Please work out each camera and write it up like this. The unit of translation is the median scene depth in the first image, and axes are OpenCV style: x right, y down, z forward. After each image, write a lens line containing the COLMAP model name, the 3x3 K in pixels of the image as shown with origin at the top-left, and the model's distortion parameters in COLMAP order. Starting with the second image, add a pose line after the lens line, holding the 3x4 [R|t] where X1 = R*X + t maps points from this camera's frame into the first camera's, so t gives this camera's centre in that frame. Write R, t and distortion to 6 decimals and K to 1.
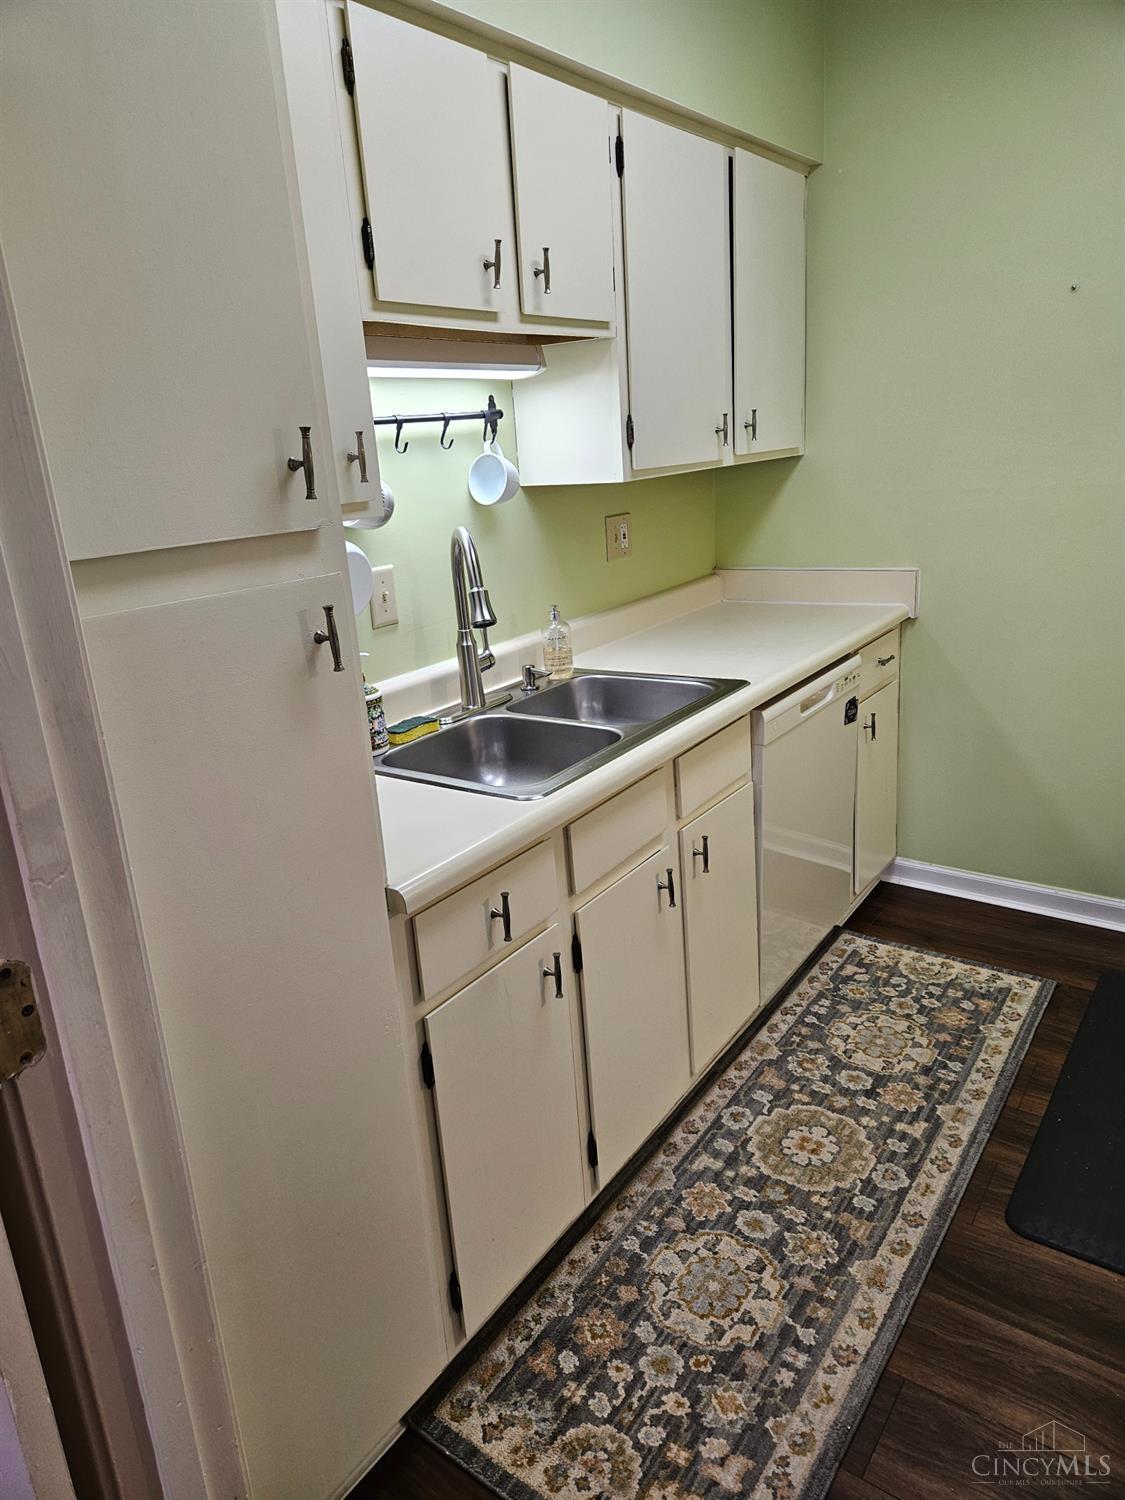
lens RADIAL K [[998.7, 0, 564.8], [0, 998.7, 729.8], [0, 0, 1]] dist [0.077275, -0.062943]
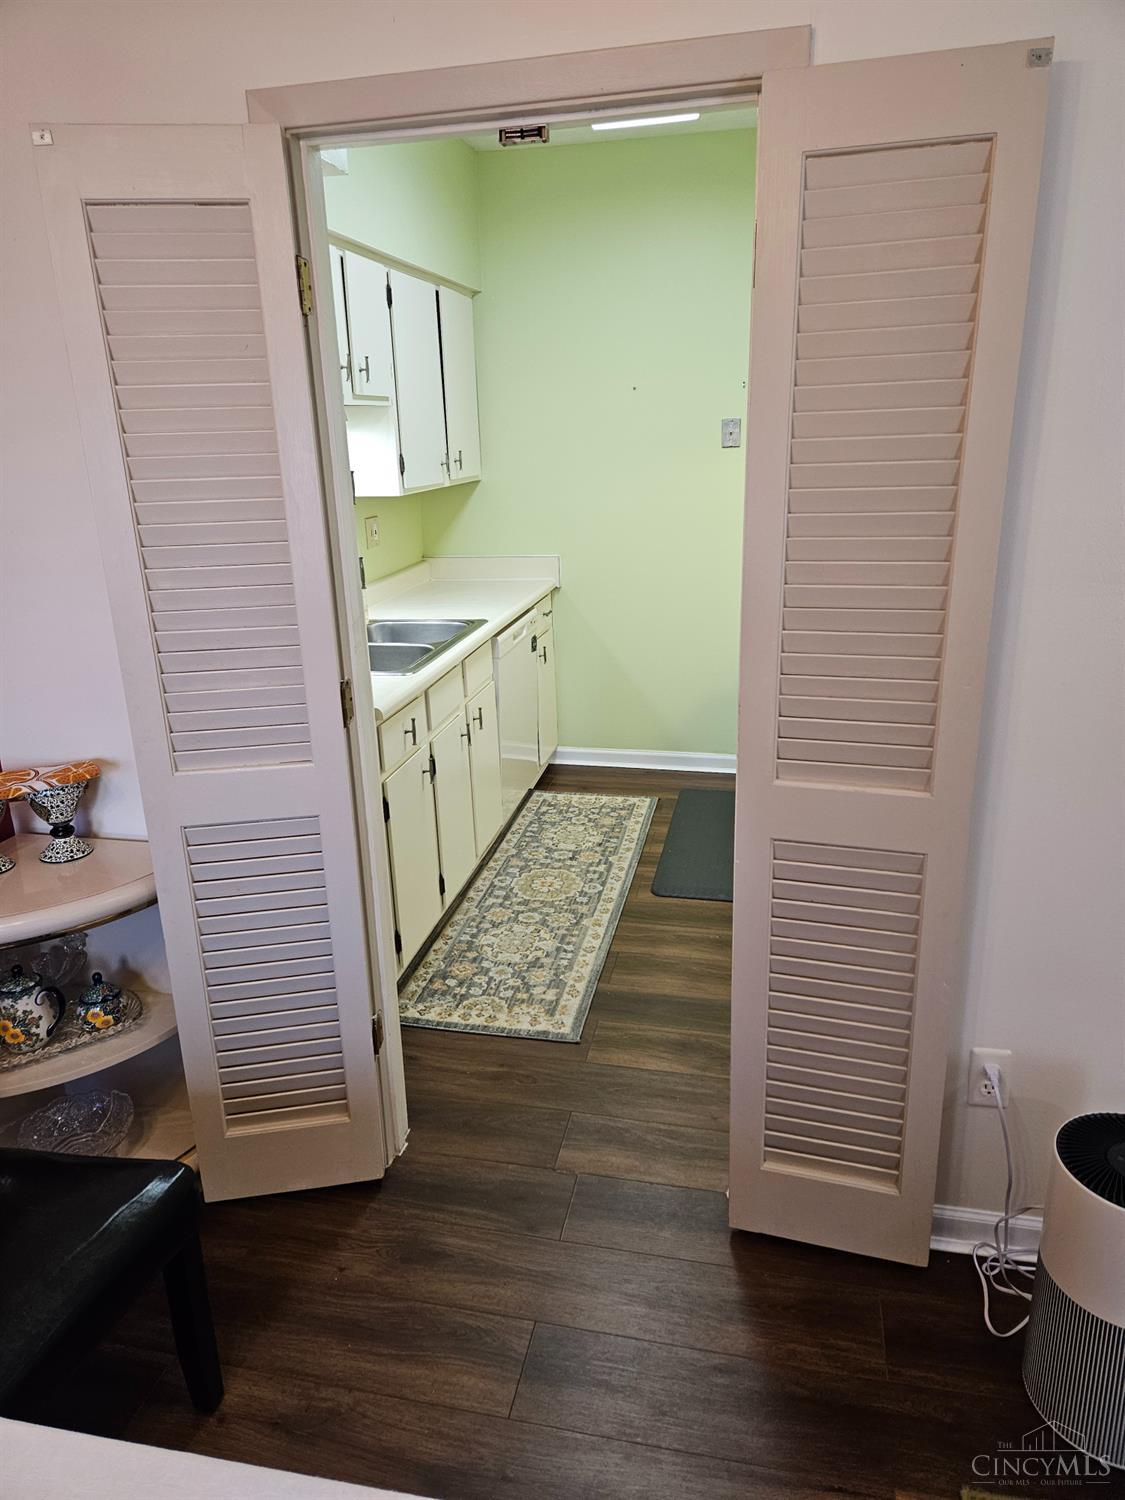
lens RADIAL K [[998.7, 0, 558.4], [0, 998.7, 746.5], [0, 0, 1]] dist [0.077275, -0.062943]
pose [[0.916496, -0.083396, 0.391255, -0.394352], [0.082219, 0.996418, 0.019791, 0.145470], [-0.391504, 0.014030, 0.920070, -0.590844]]
